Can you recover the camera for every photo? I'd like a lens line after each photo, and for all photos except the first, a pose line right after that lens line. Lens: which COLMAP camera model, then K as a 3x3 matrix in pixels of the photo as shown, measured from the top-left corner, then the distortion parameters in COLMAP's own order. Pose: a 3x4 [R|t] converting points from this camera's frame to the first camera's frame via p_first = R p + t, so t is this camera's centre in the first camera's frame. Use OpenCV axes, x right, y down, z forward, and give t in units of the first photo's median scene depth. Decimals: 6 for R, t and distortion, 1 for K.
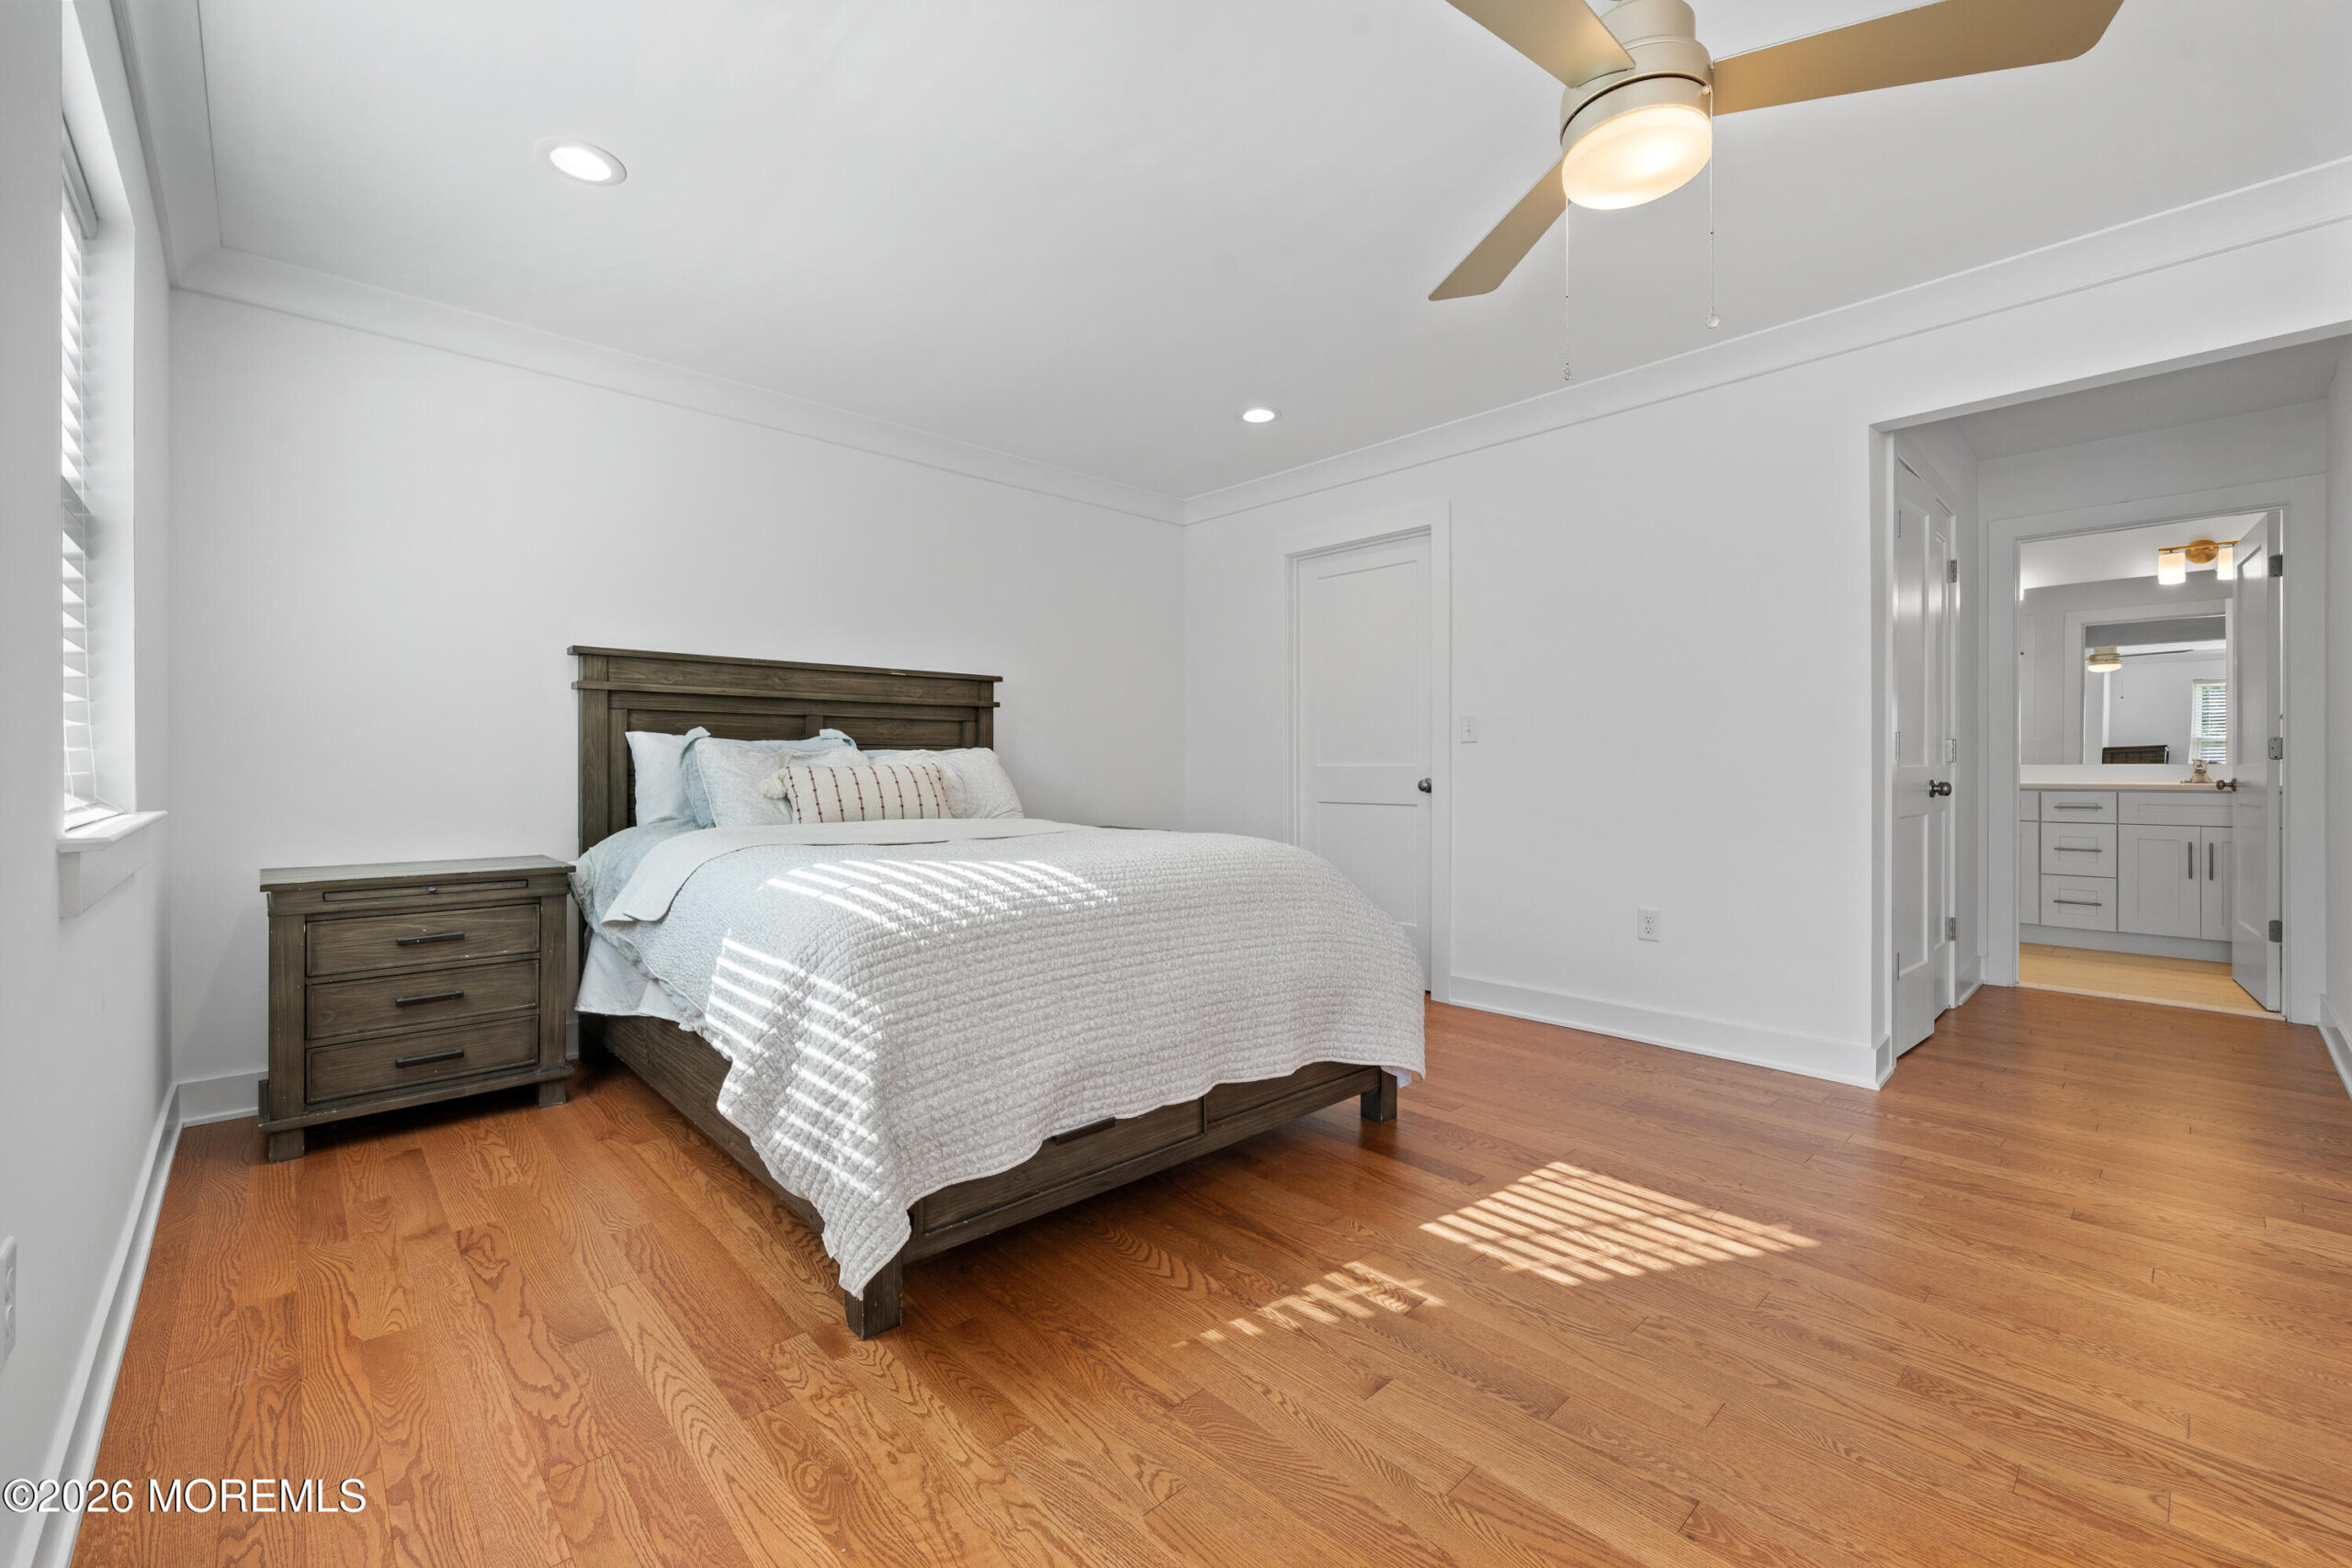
lens RADIAL K [[956.4, 0, 1179.7], [0, 956.4, 790.9], [0, 0, 1]] dist [0.001067, -0.001034]
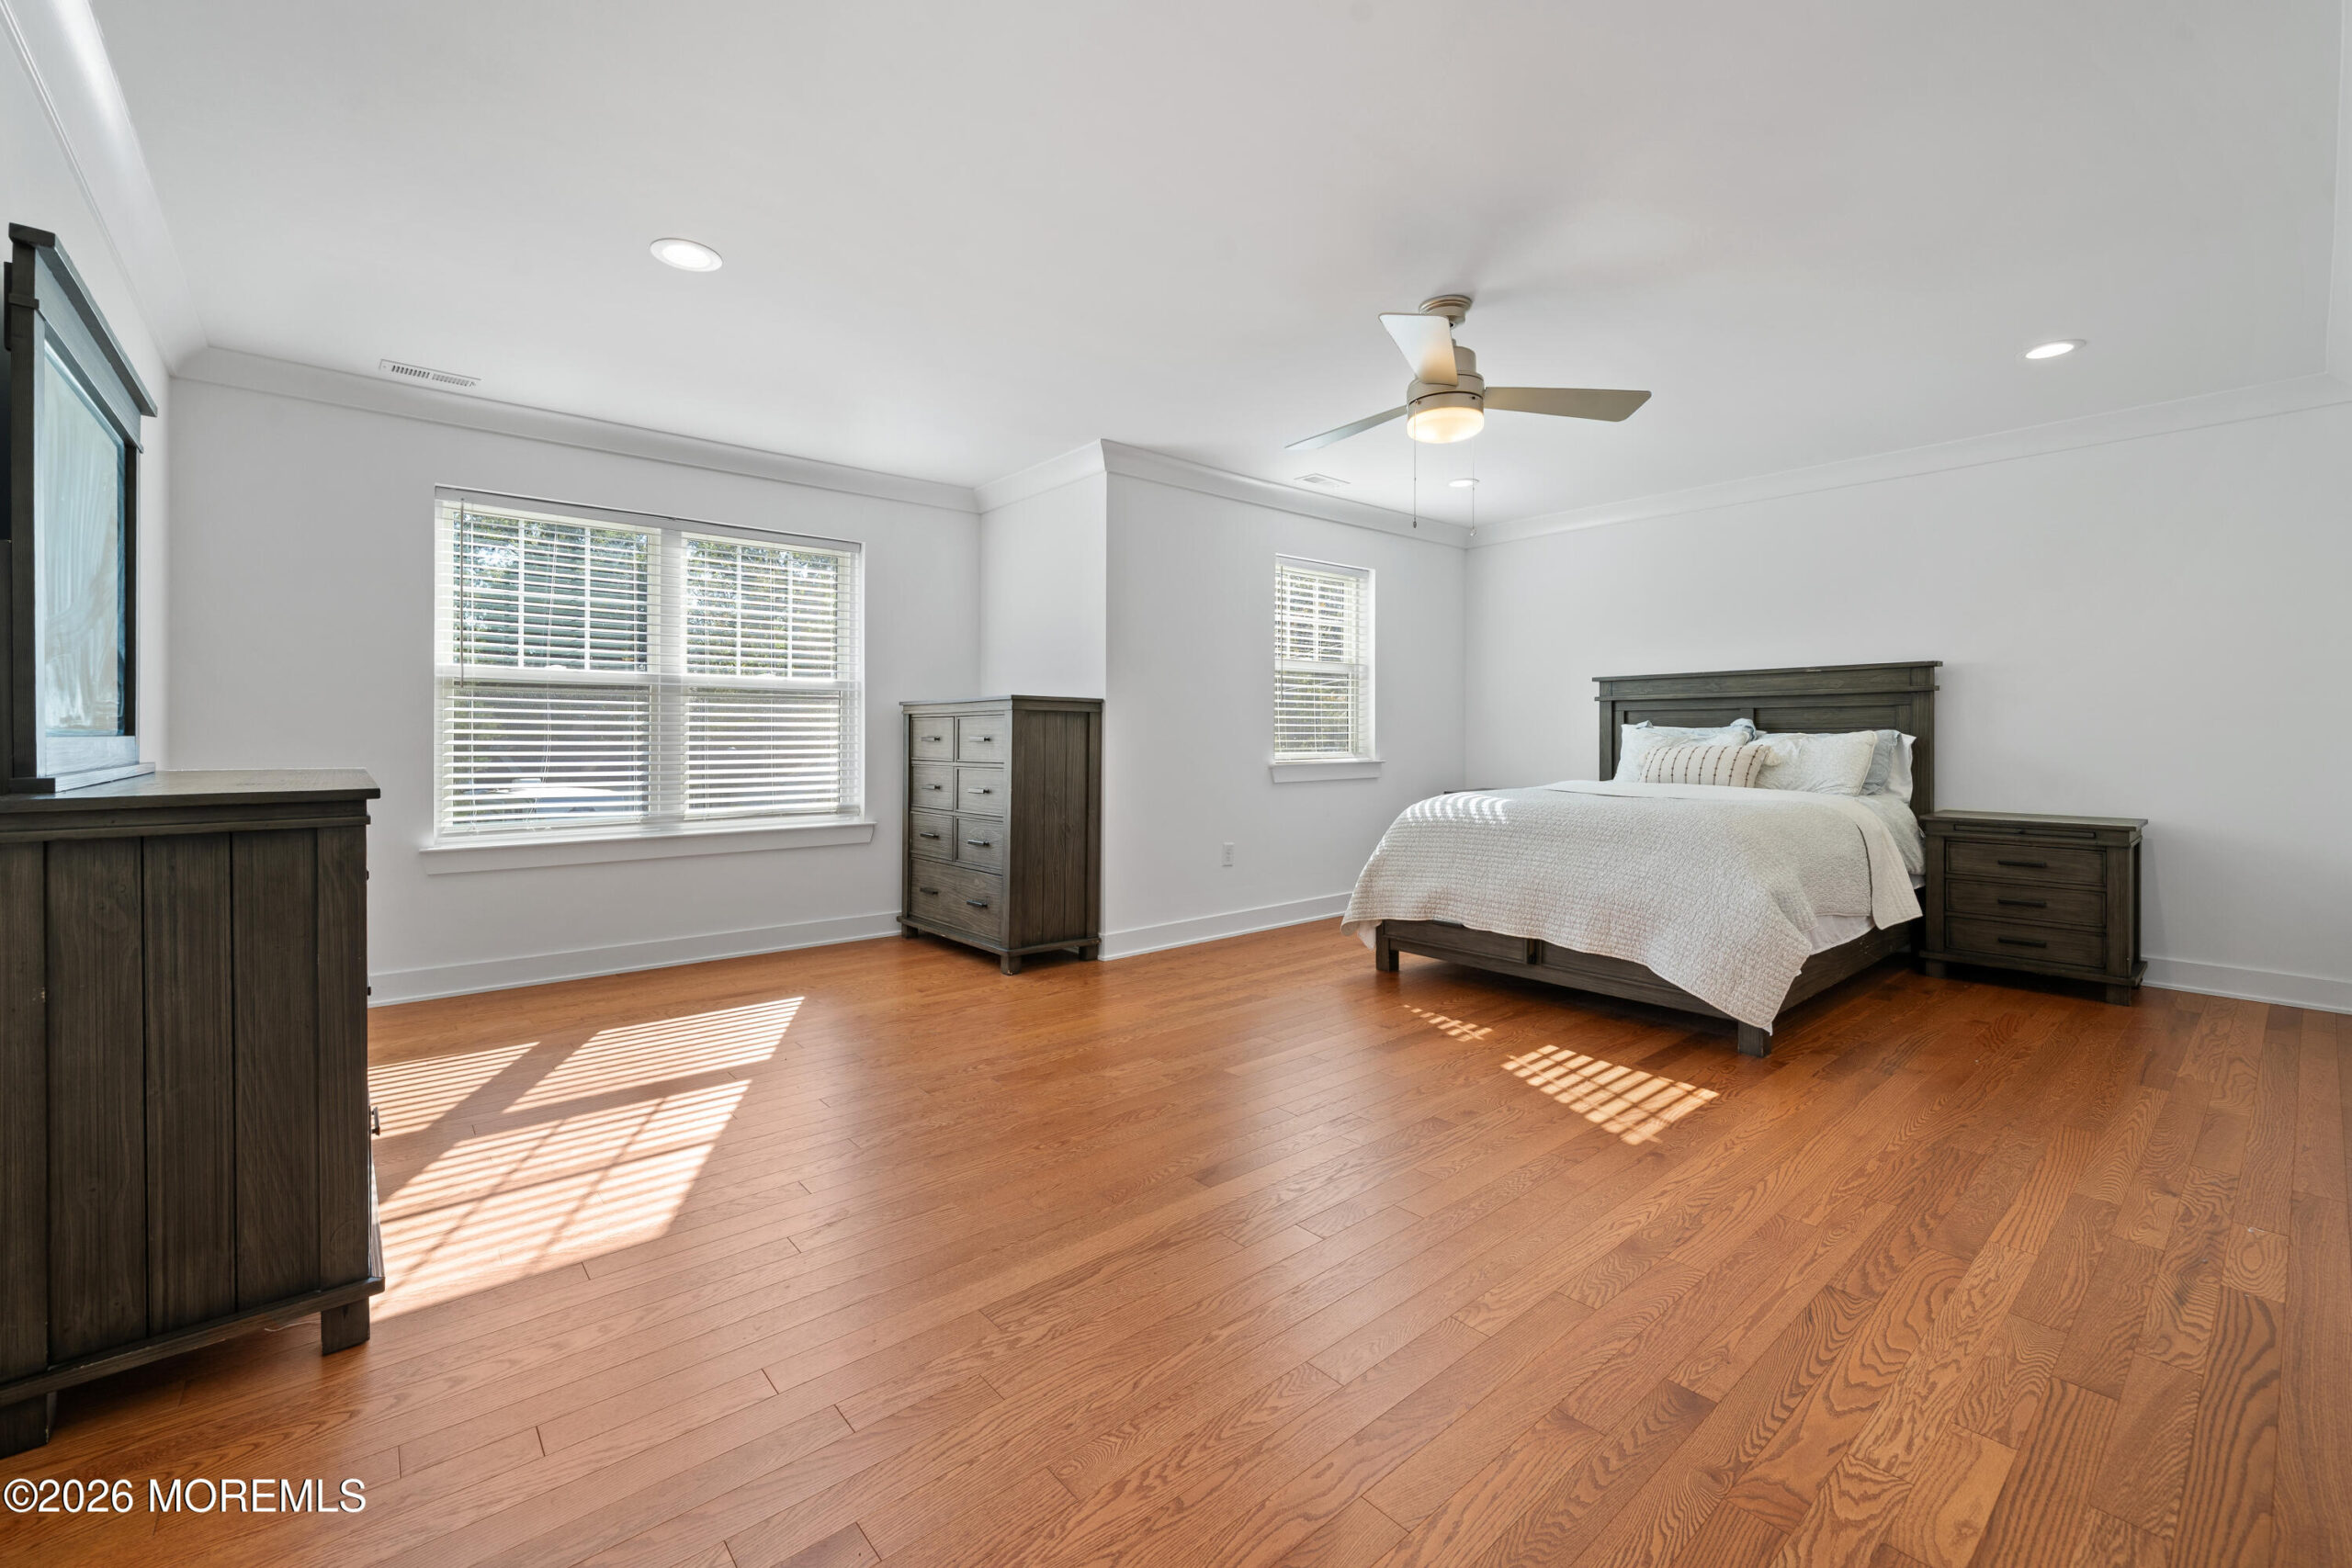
lens RADIAL K [[956.4, 0, 1168.9], [0, 956.4, 744.9], [0, 0, 1]] dist [0.001067, -0.001034]
pose [[-0.034720, 0.013971, -0.999299, 1.457195], [-0.019712, 0.999698, 0.014661, -0.043040], [0.999203, 0.020208, -0.034434, 0.320304]]
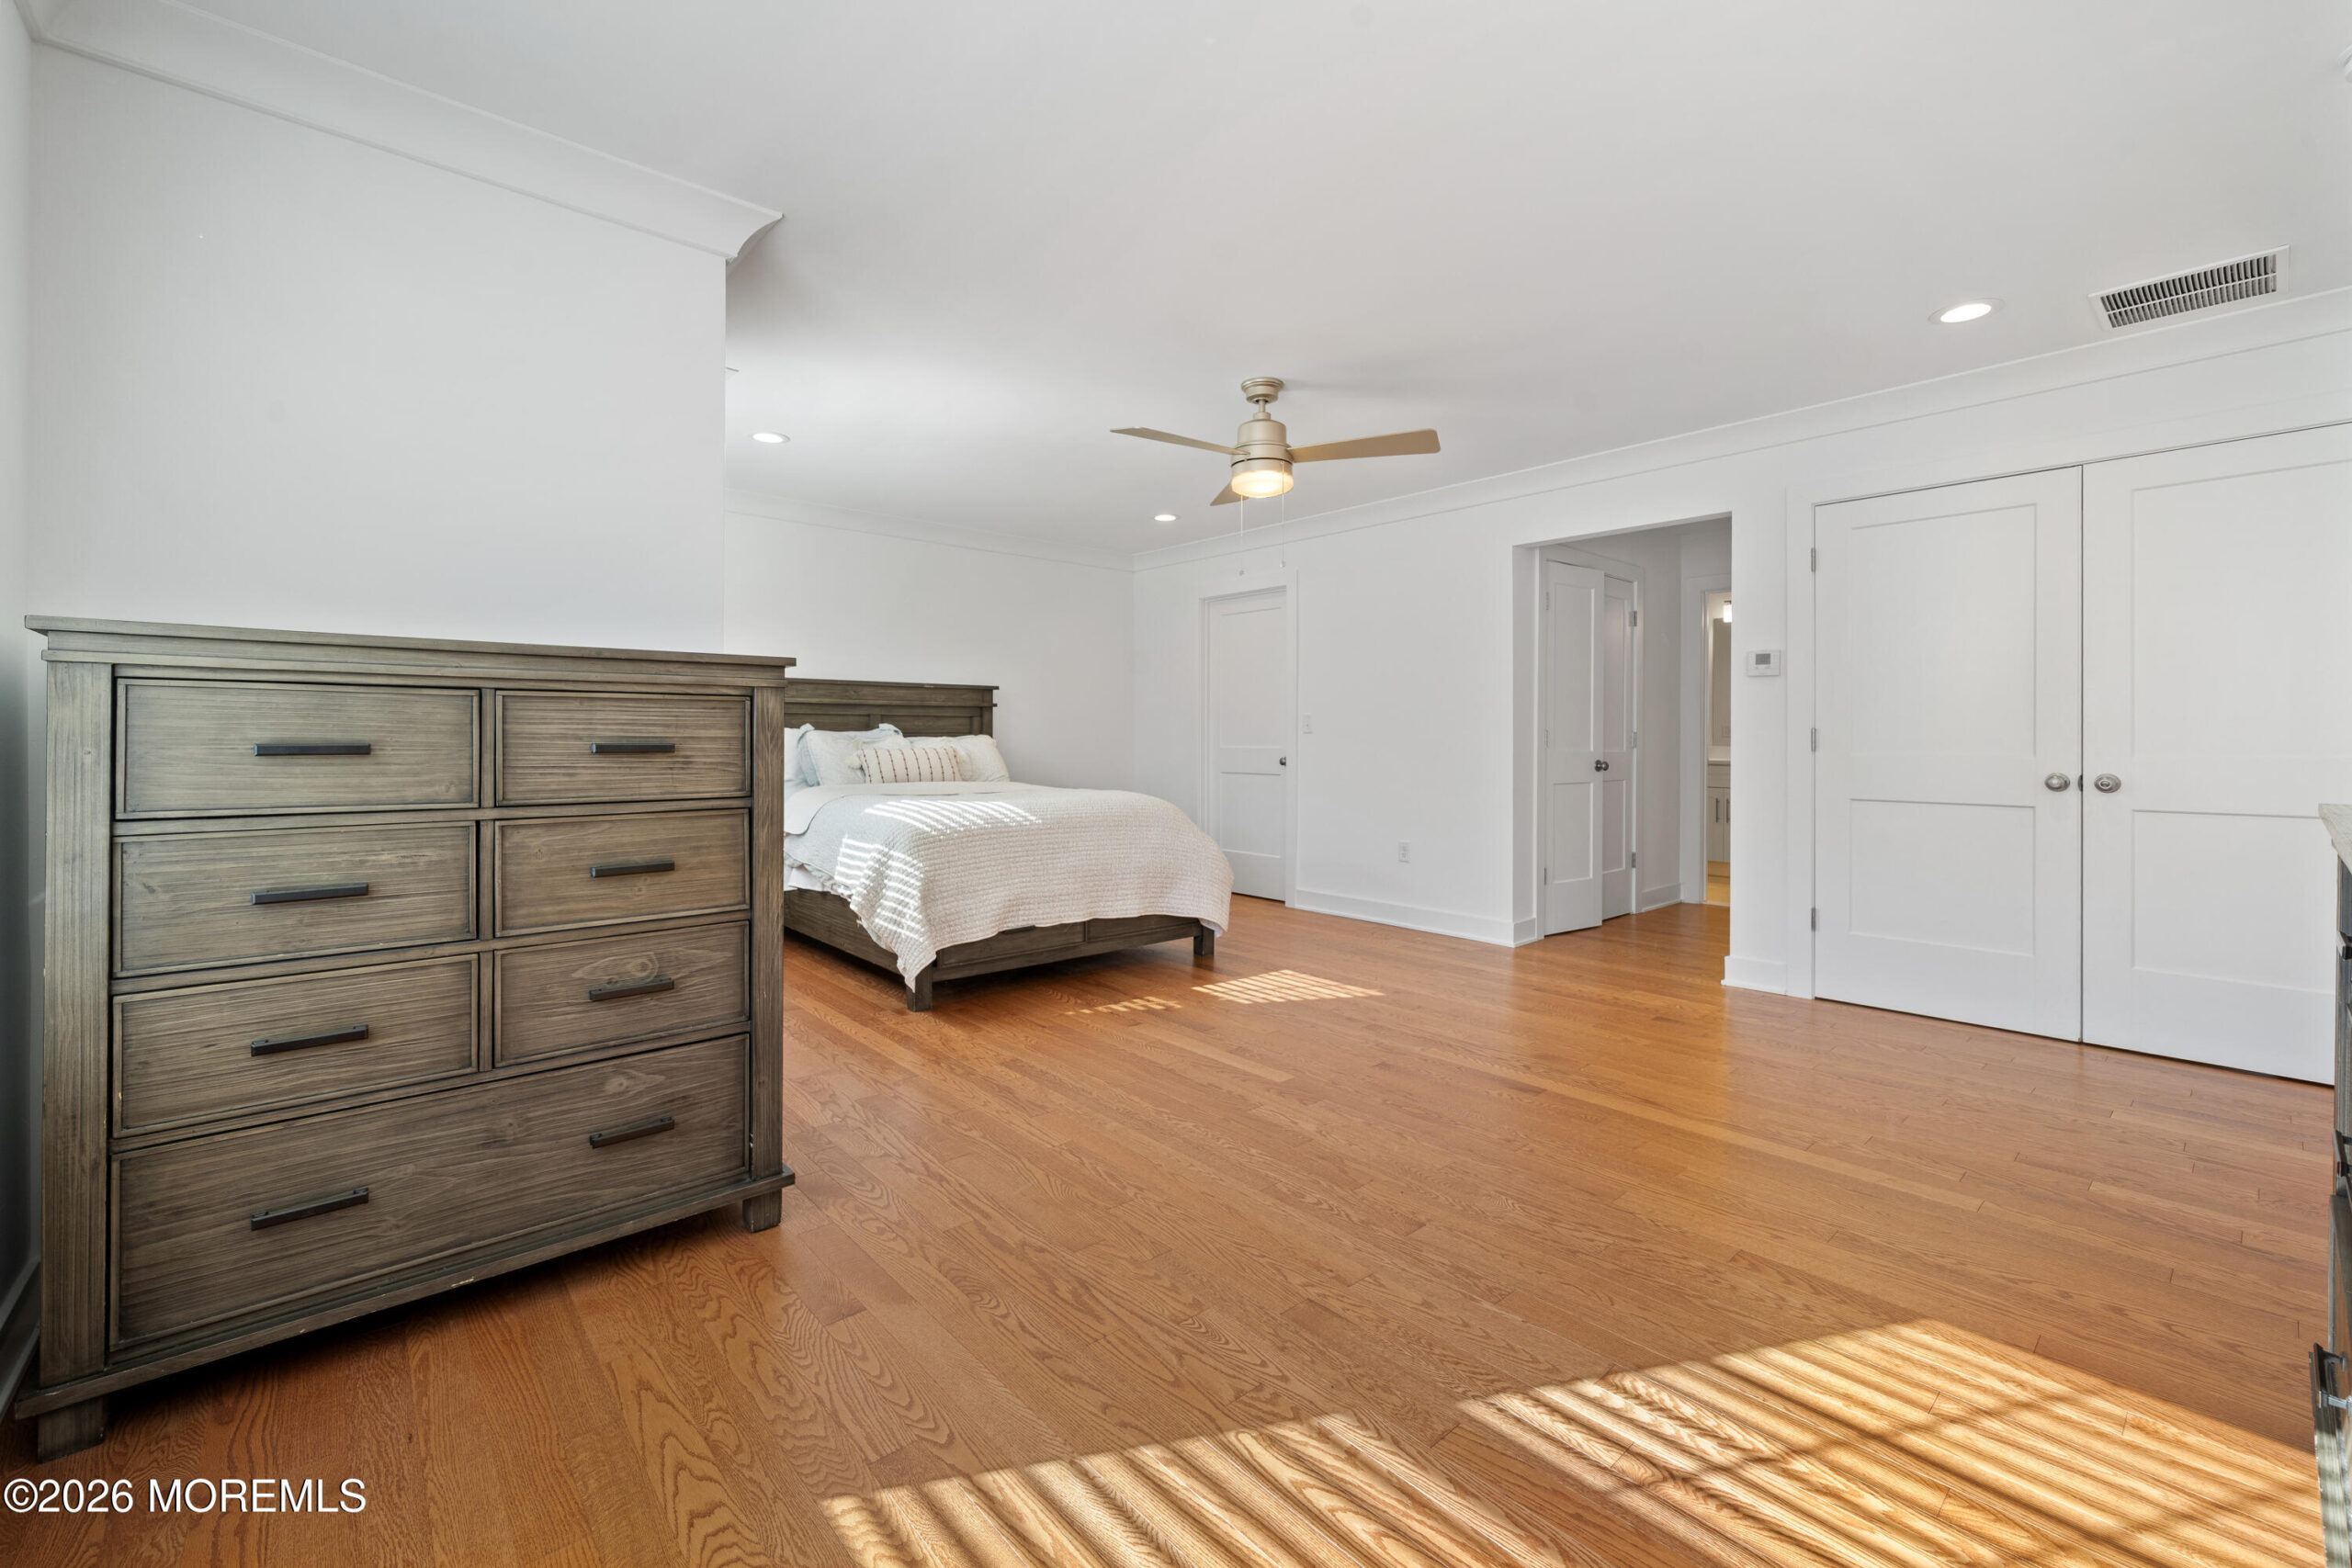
lens RADIAL K [[956.4, 0, 1184.6], [0, 956.4, 766.3], [0, 0, 1]] dist [0.001067, -0.001034]
pose [[0.999751, 0.005275, -0.021673, 0.217778], [-0.005128, 0.999964, 0.006803, -0.011876], [0.021708, -0.006690, 0.999742, -0.767435]]
